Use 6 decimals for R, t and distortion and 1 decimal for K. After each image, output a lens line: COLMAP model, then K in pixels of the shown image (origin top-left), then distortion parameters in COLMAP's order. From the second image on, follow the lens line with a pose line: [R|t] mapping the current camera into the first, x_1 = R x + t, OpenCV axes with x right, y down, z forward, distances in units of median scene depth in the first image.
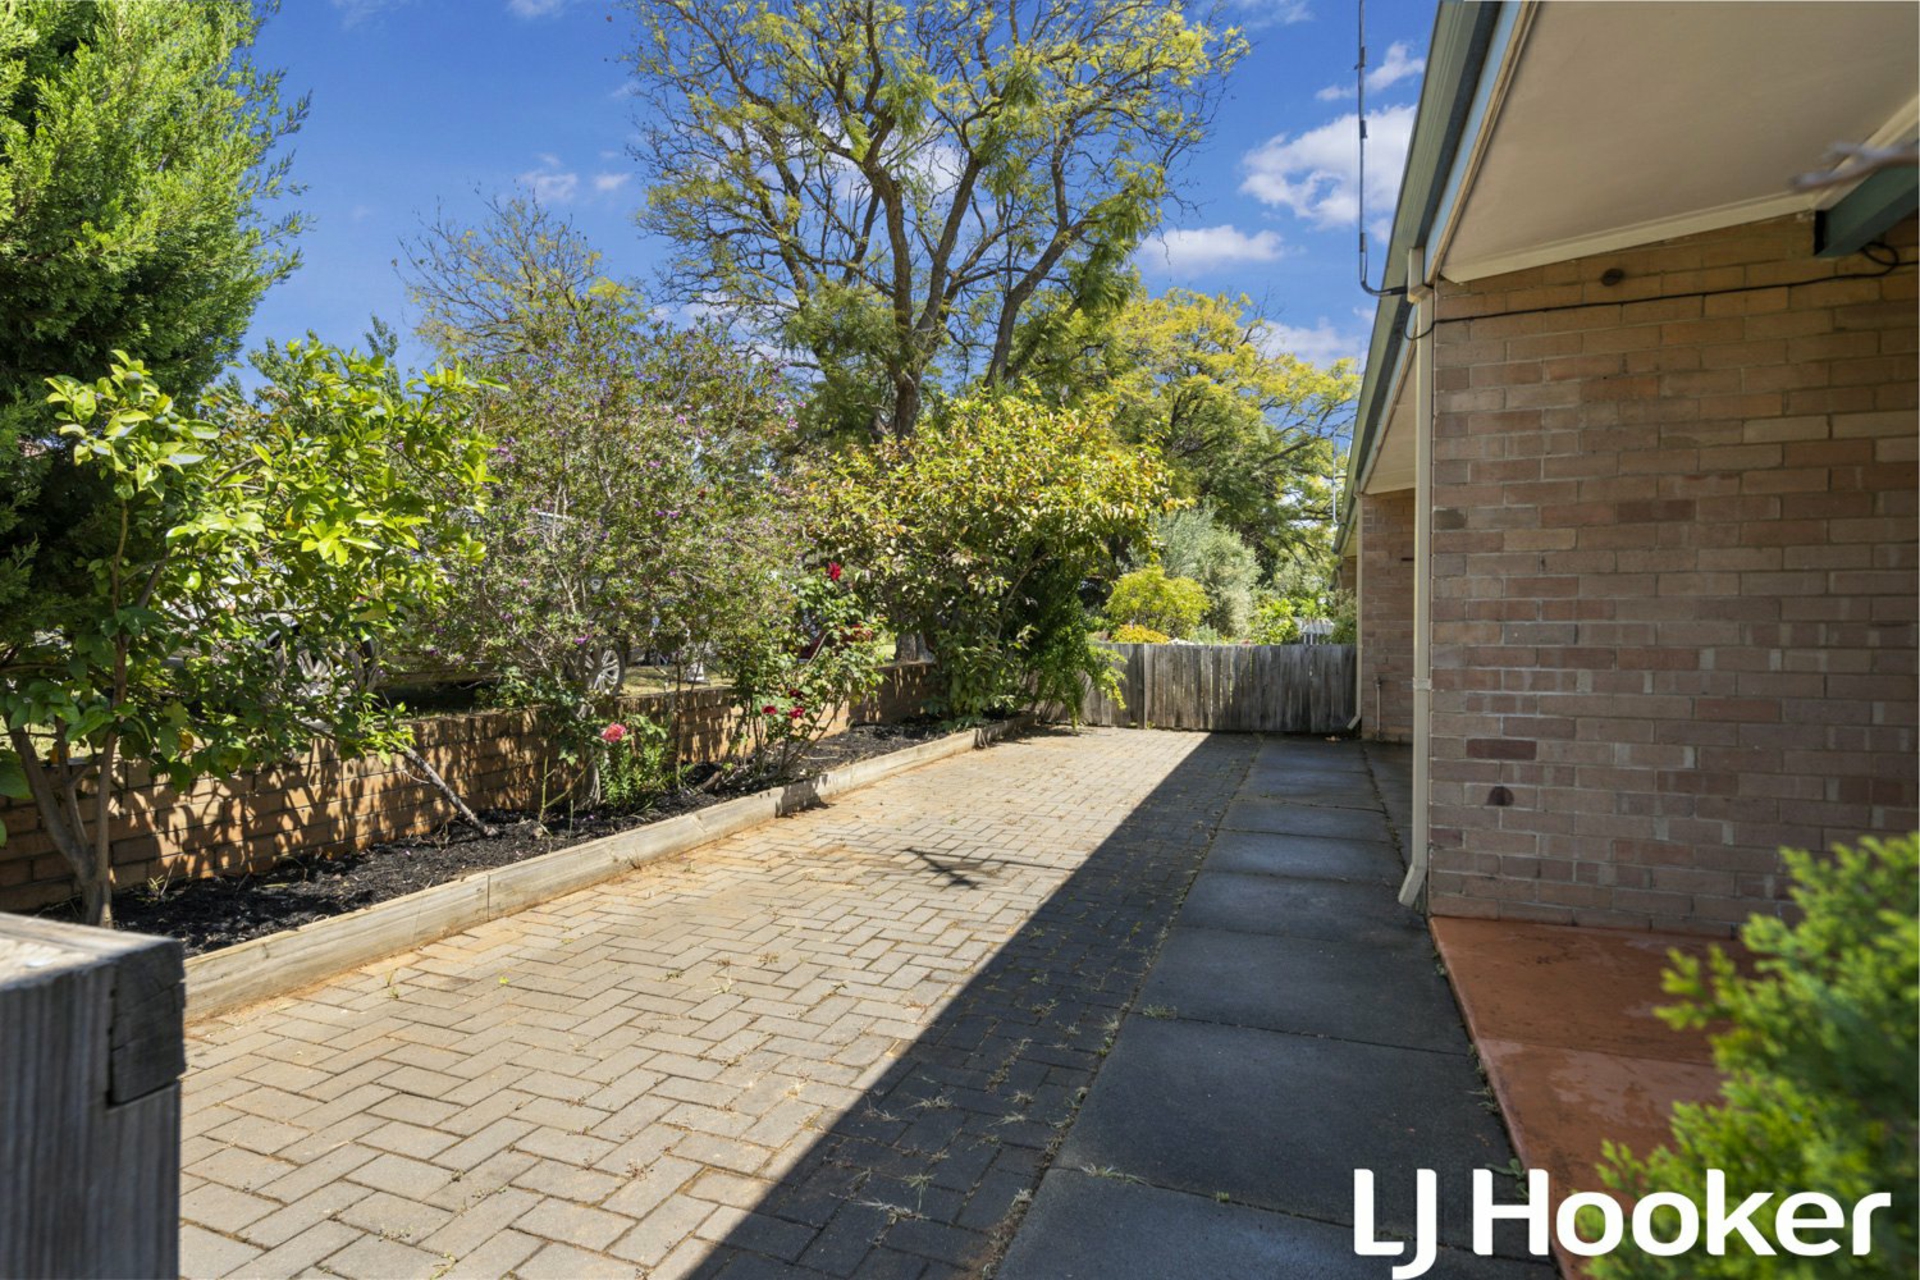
lens RADIAL K [[996.8, 0, 957.8], [0, 996.8, 643.8], [0, 0, 1]] dist [-0.002119, 0.000520]
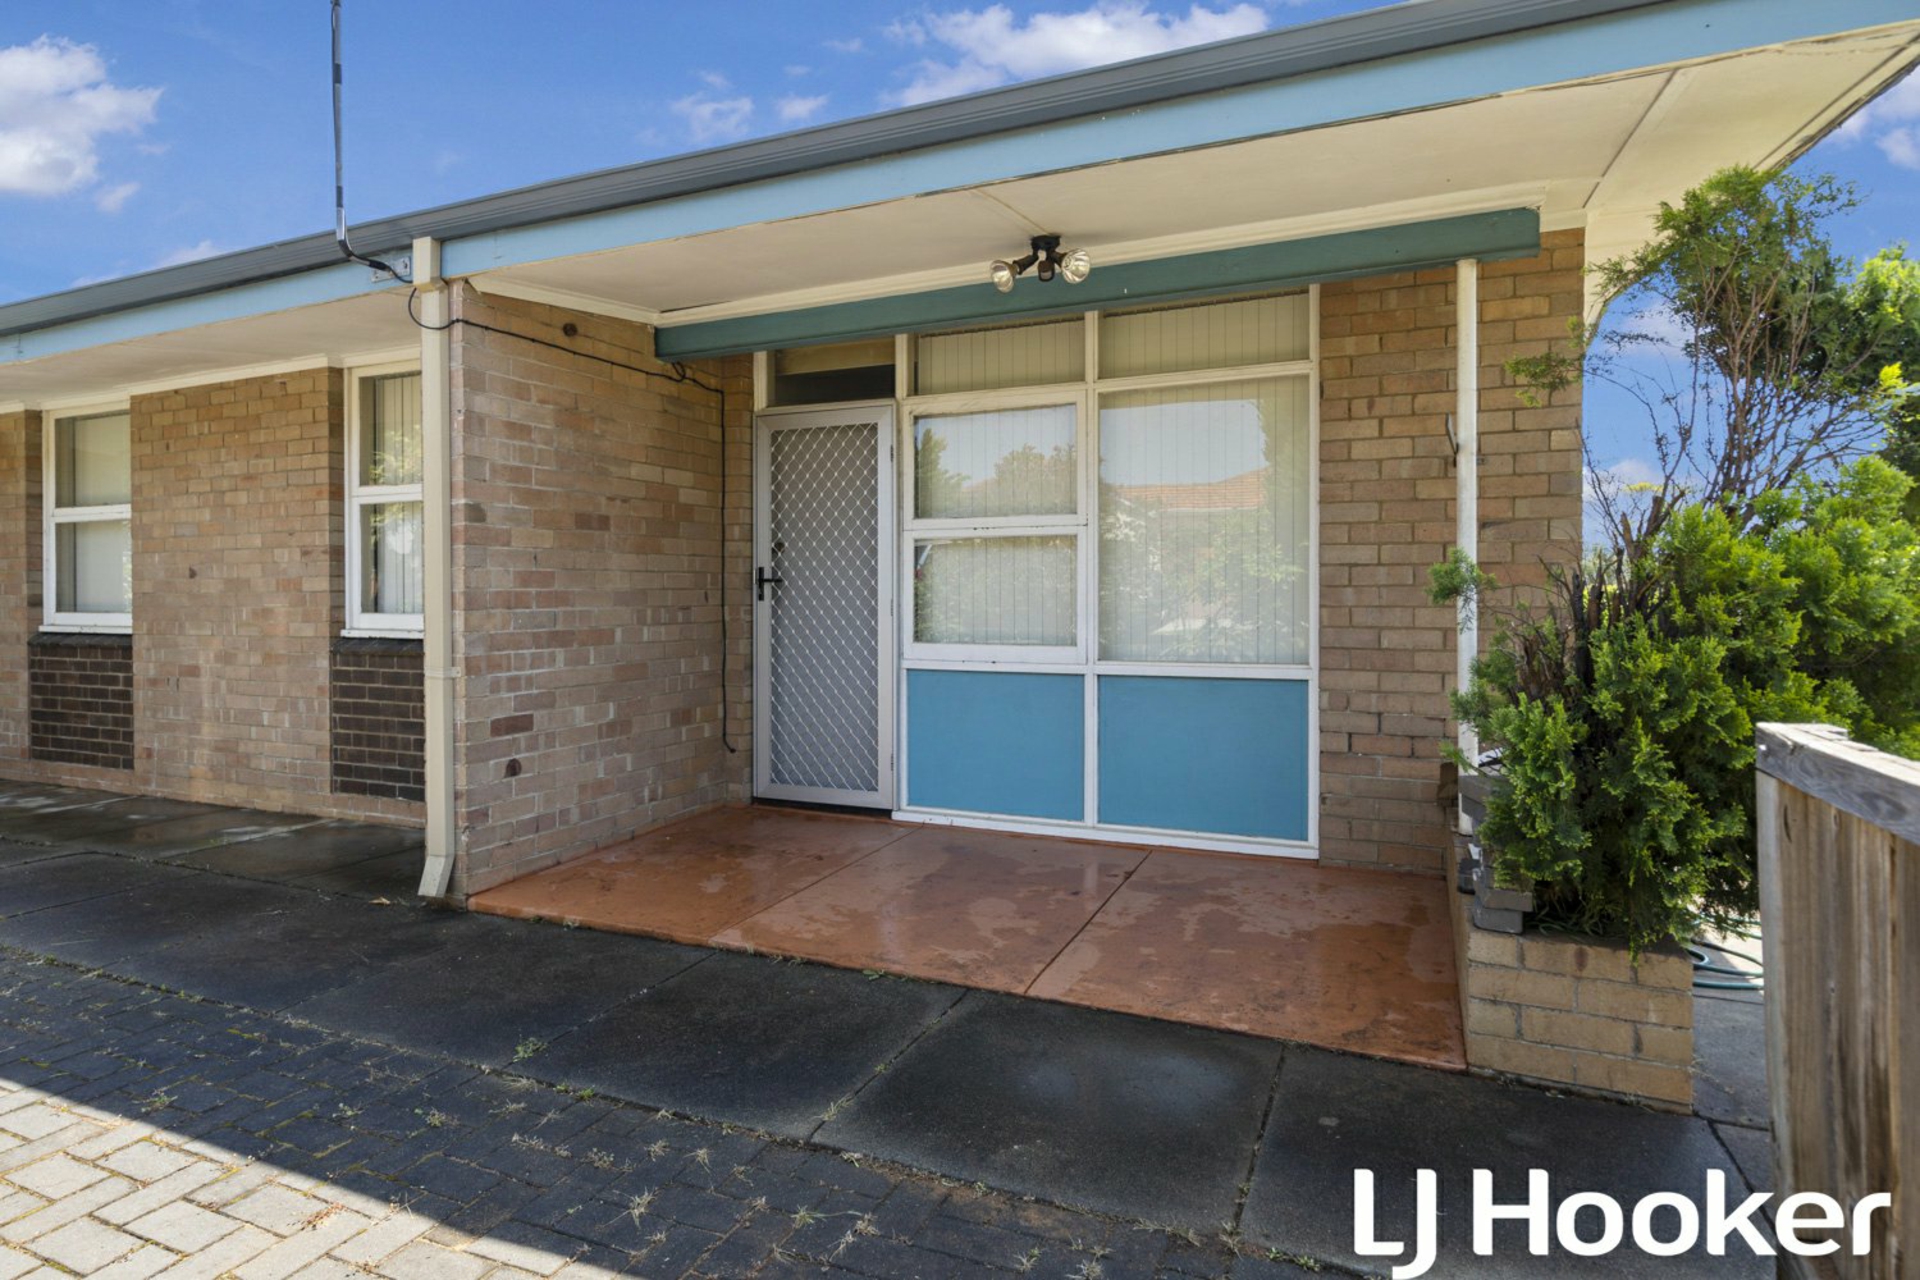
lens RADIAL K [[996.8, 0, 963.9], [0, 996.8, 608.2], [0, 0, 1]] dist [-0.002119, 0.000520]
pose [[0.060230, -0.012987, 0.998100, -0.552524], [0.028530, 0.999529, 0.011284, -0.023027], [-0.997777, 0.027796, 0.060572, 0.448756]]
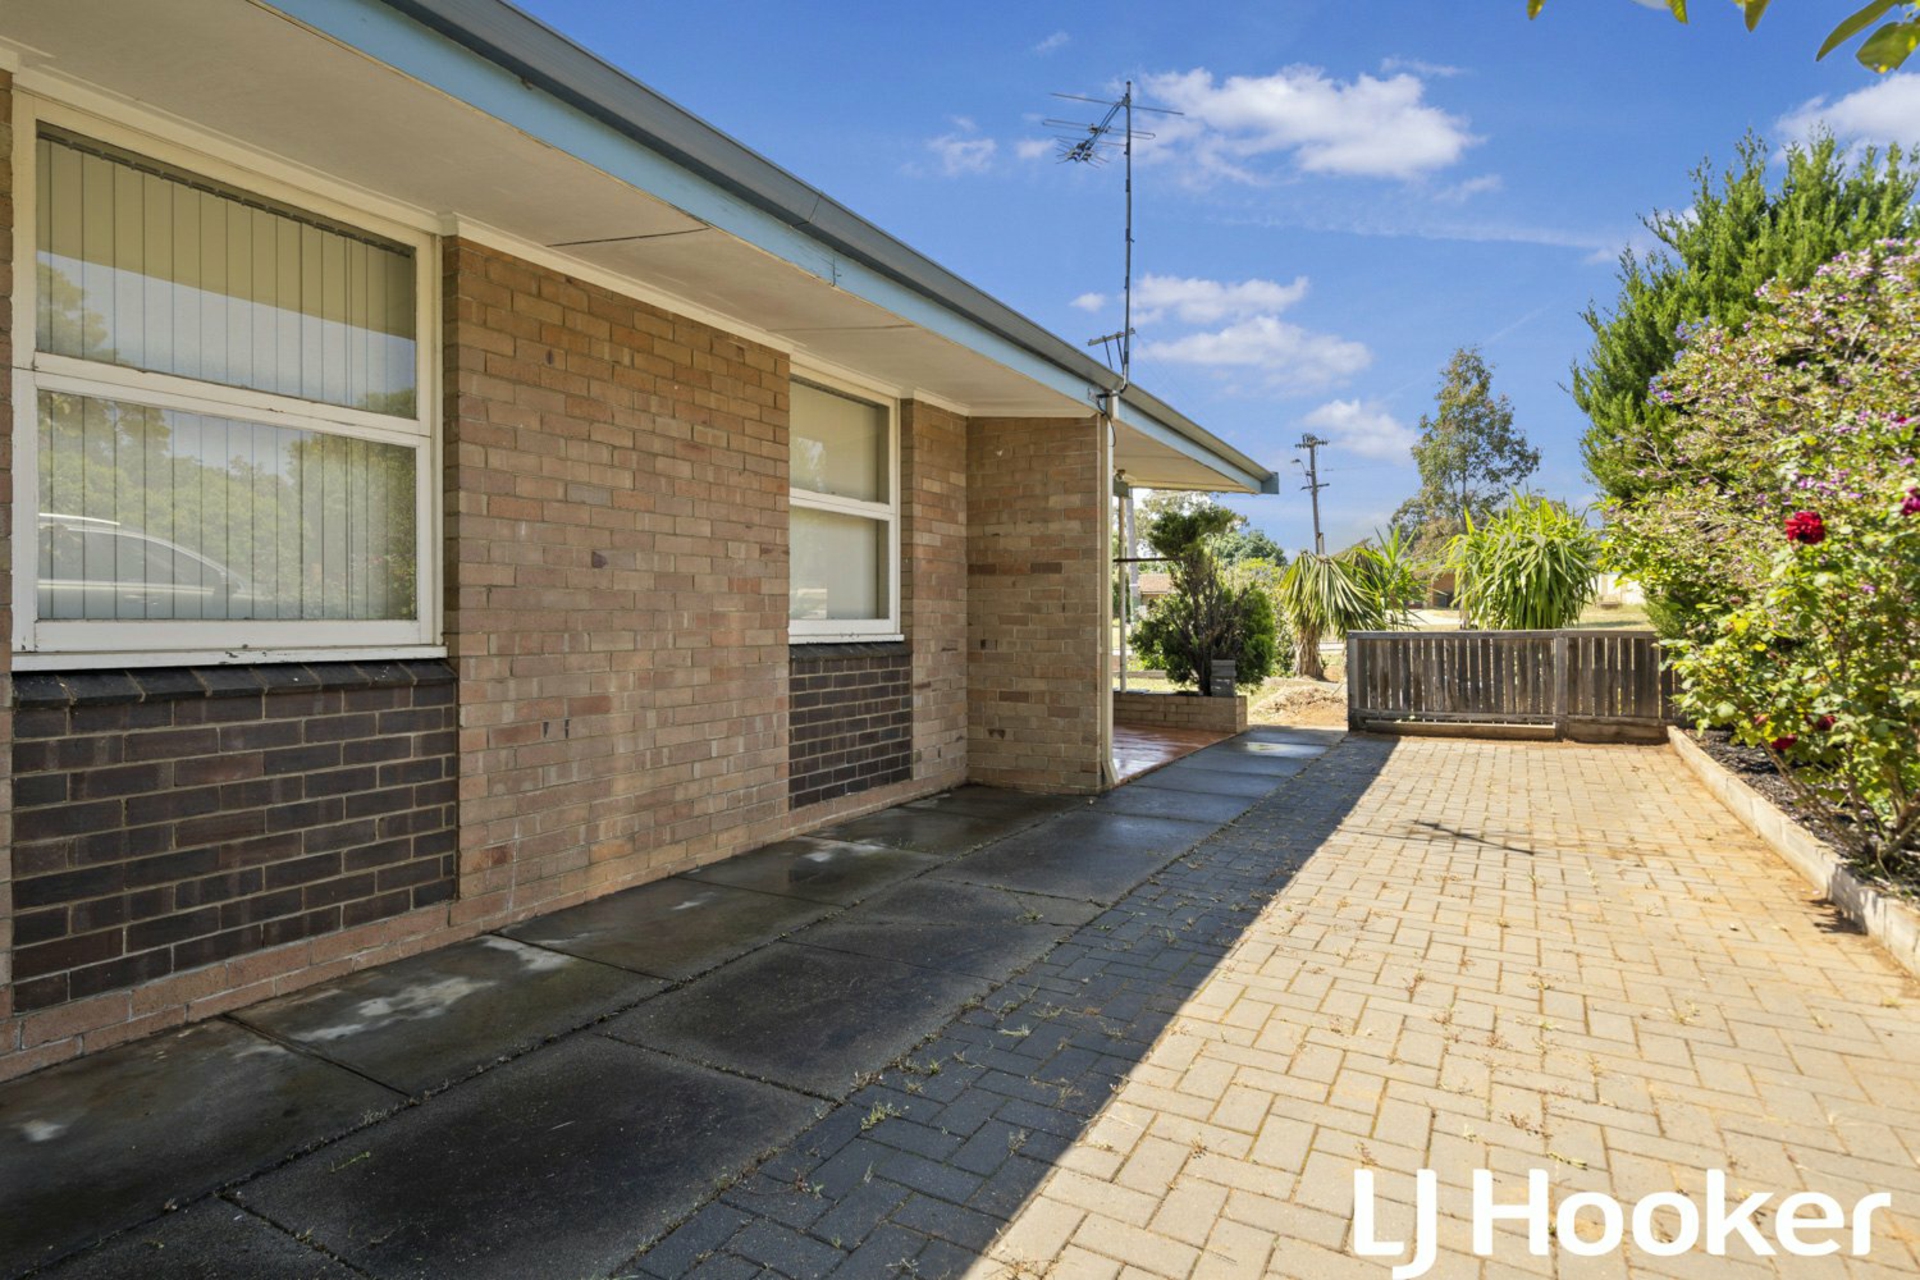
lens RADIAL K [[996.8, 0, 957.4], [0, 996.8, 621.8], [0, 0, 1]] dist [-0.002119, 0.000520]
pose [[-0.985992, -0.003704, 0.166752, 0.245187], [0.001063, 0.999594, 0.028485, -0.054004], [-0.166790, 0.028263, -0.985587, 2.400951]]
